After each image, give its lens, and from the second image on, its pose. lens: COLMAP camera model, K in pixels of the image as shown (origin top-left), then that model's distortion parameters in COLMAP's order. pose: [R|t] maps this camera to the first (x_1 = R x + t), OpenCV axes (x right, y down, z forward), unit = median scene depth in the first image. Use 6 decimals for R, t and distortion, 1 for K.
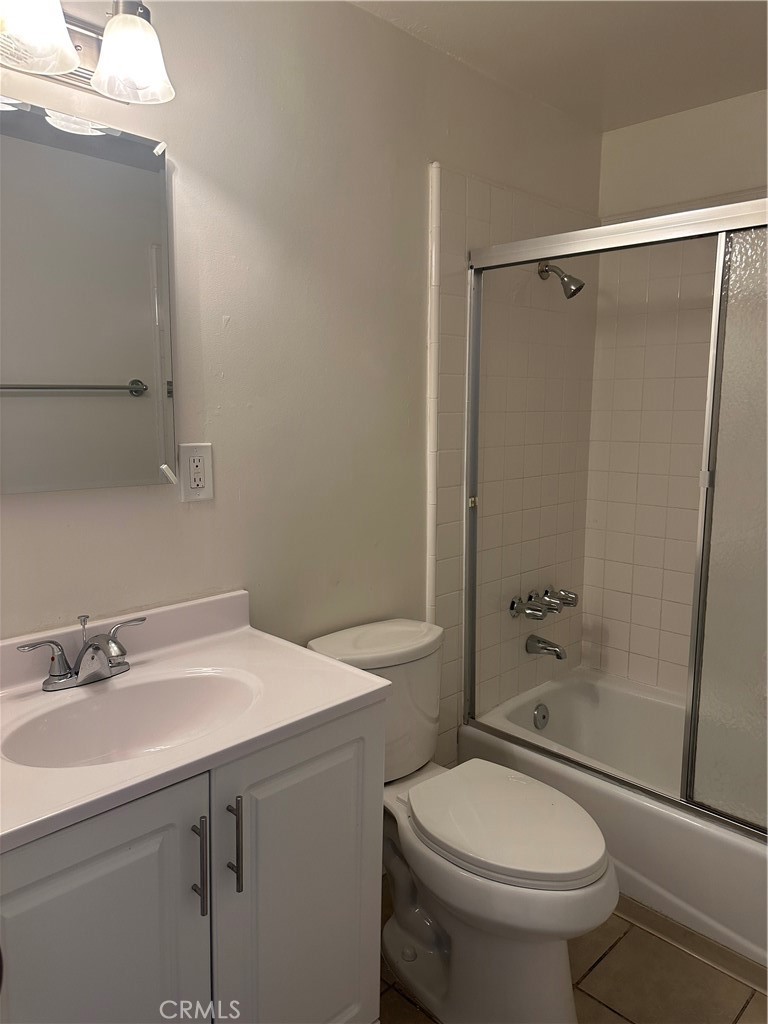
lens RADIAL K [[719.4, 0, 384.0], [0, 719.4, 512.0], [0, 0, 1]] dist [0.002043, -0.034869]
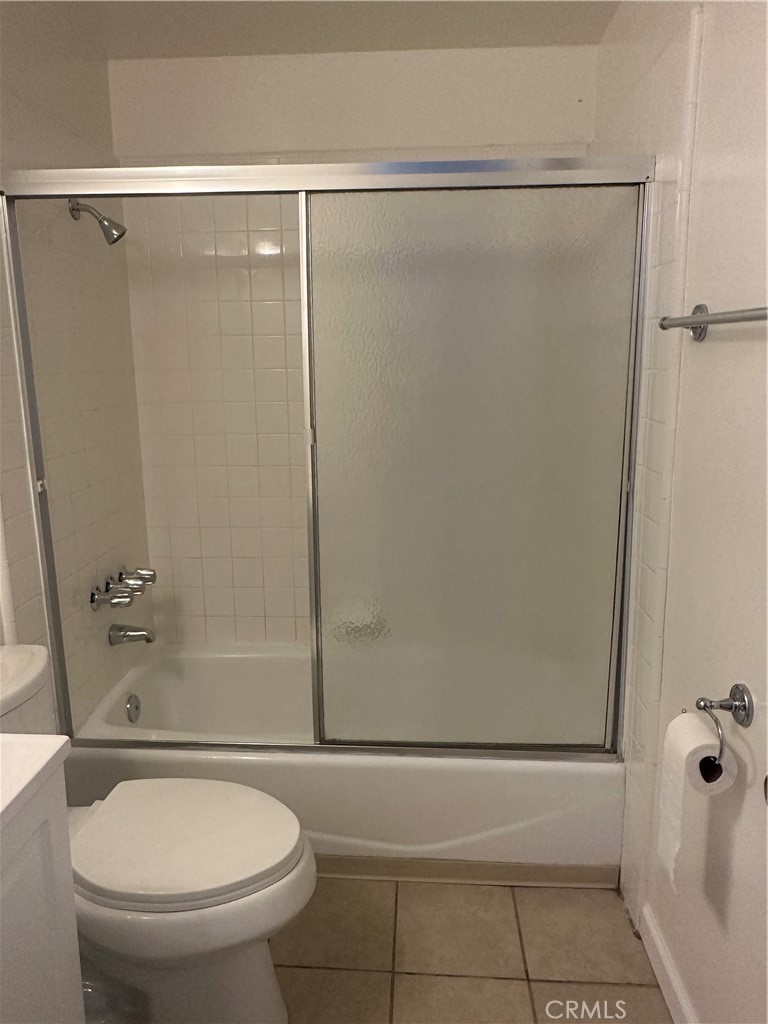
lens RADIAL K [[711.2, 0, 384.0], [0, 711.2, 512.0], [0, 0, 1]] dist [-0.022977, 0.002714]
pose [[0.738587, -0.147825, 0.657752, -0.112515], [0.108813, 0.989011, 0.100087, -0.021294], [-0.665319, -0.002351, 0.746556, 0.121498]]
